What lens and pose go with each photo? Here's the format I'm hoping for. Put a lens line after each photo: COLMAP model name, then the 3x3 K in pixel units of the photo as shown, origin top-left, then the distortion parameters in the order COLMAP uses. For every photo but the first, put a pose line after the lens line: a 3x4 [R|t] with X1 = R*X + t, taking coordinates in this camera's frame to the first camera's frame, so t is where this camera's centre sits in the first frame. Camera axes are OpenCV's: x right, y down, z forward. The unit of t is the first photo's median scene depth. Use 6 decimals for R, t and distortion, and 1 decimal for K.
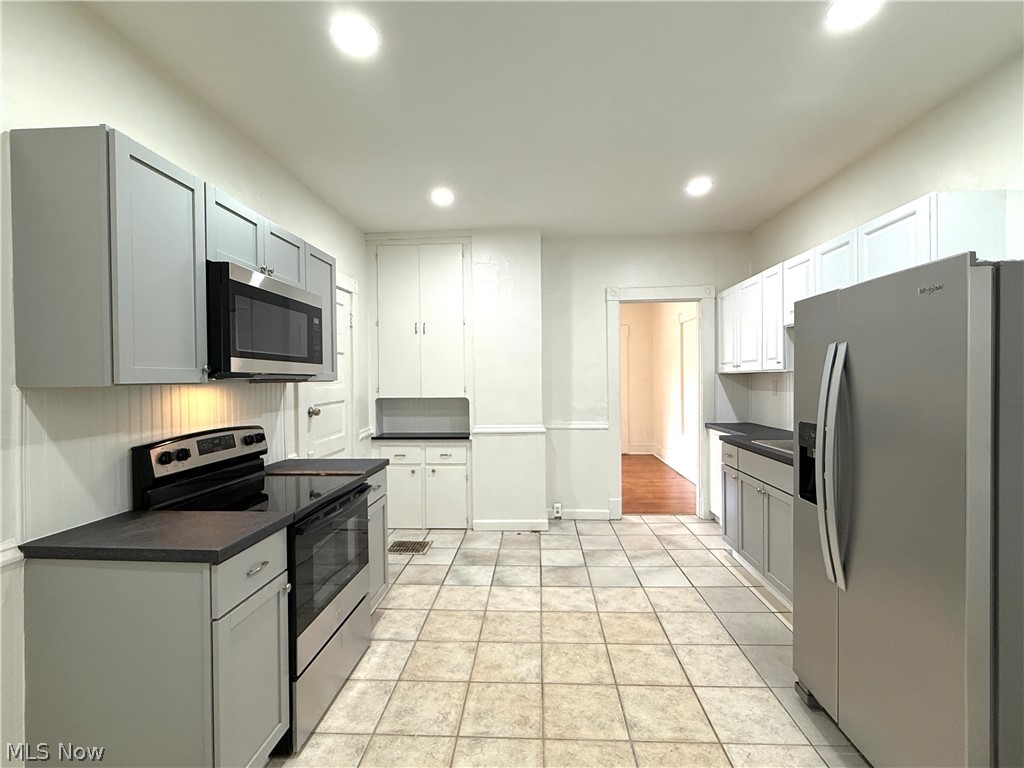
lens RADIAL K [[475.0, 0, 512.0], [0, 475.0, 384.0], [0, 0, 1]] dist [0.005980, -0.001214]
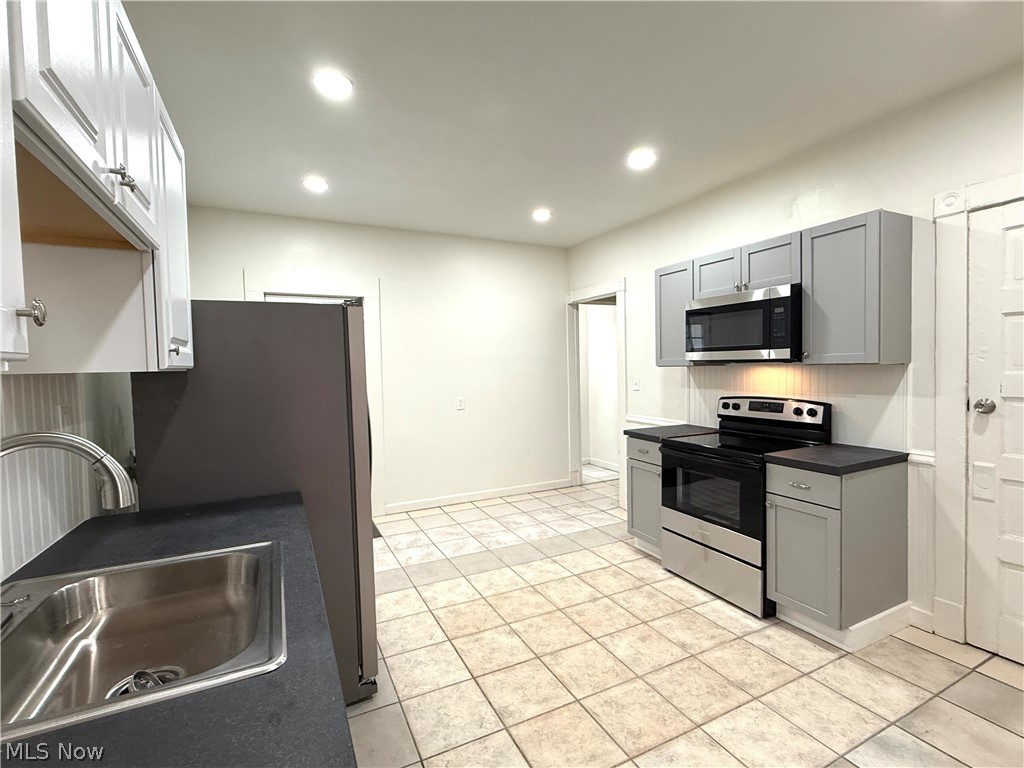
lens RADIAL K [[475.0, 0, 512.0], [0, 475.0, 384.0], [0, 0, 1]] dist [0.005980, -0.001214]
pose [[-0.867904, 0.046746, -0.494528, 0.732454], [0.023434, 0.998307, 0.053240, -0.038125], [0.496179, 0.034619, -0.867530, 1.784932]]
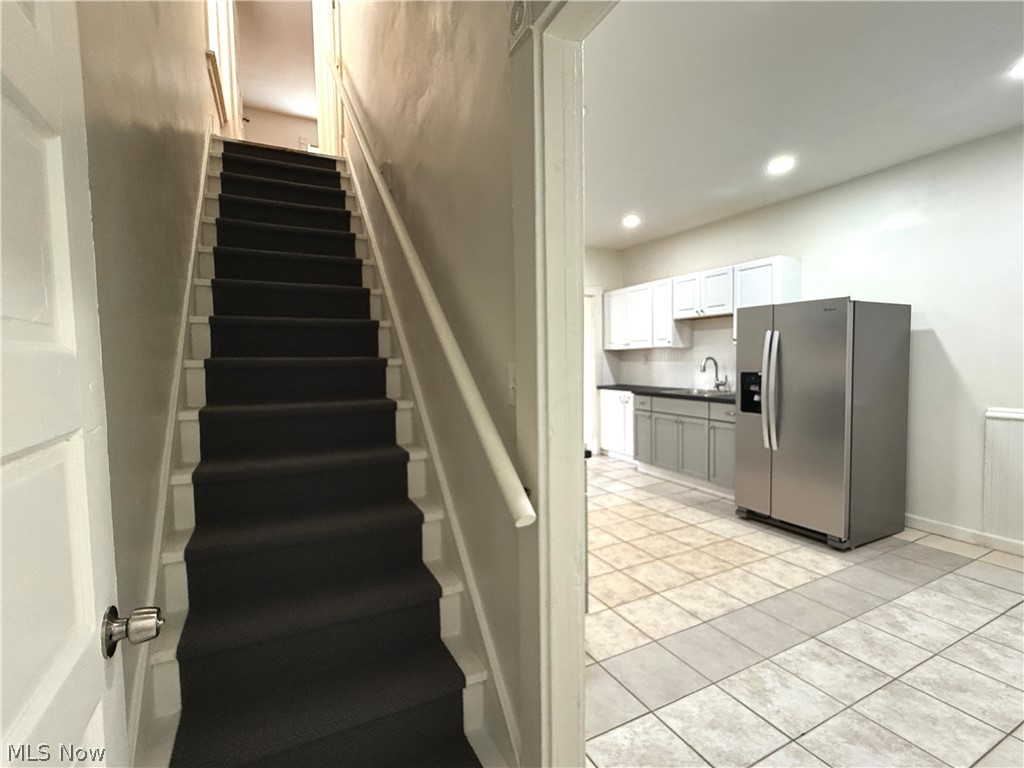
lens RADIAL K [[475.0, 0, 512.0], [0, 475.0, 384.0], [0, 0, 1]] dist [0.005980, -0.001214]
pose [[0.868051, -0.034134, 0.495301, -0.990593], [0.014806, 0.998970, 0.042896, 0.027606], [-0.496255, -0.029903, 0.867662, -0.165475]]
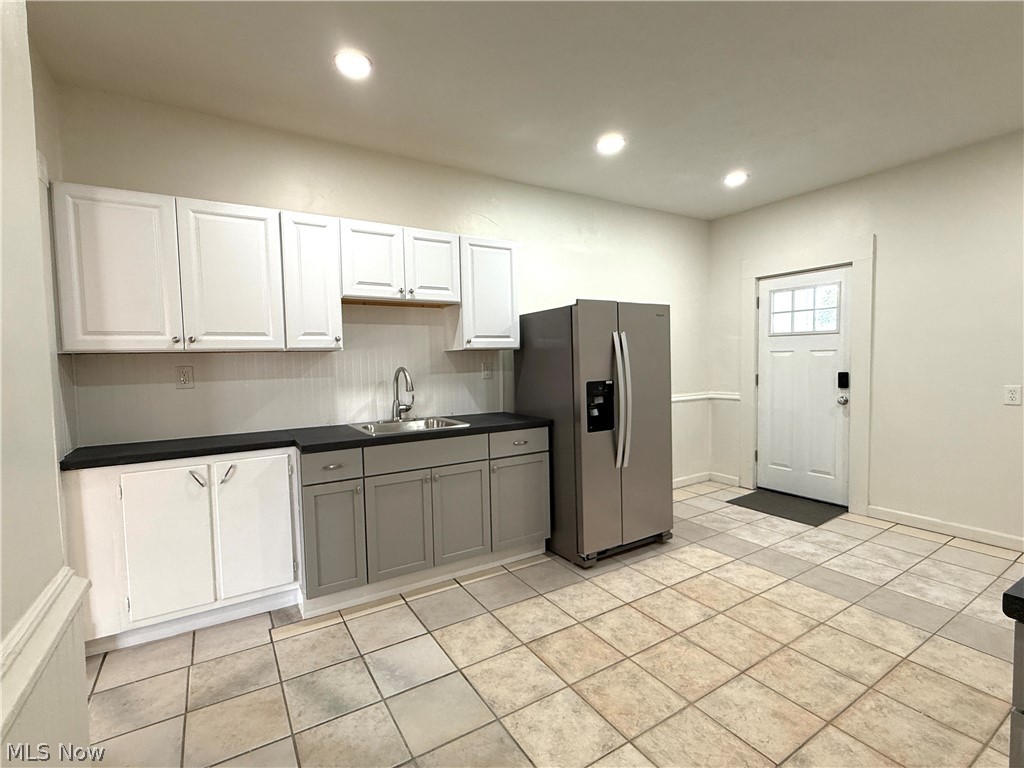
lens RADIAL K [[475.0, 0, 512.0], [0, 475.0, 384.0], [0, 0, 1]] dist [0.005980, -0.001214]
pose [[-0.572885, -0.017320, 0.819453, -0.413430], [0.036636, 0.998236, 0.046711, 0.006878], [-0.818817, 0.056782, -0.571240, 1.792323]]
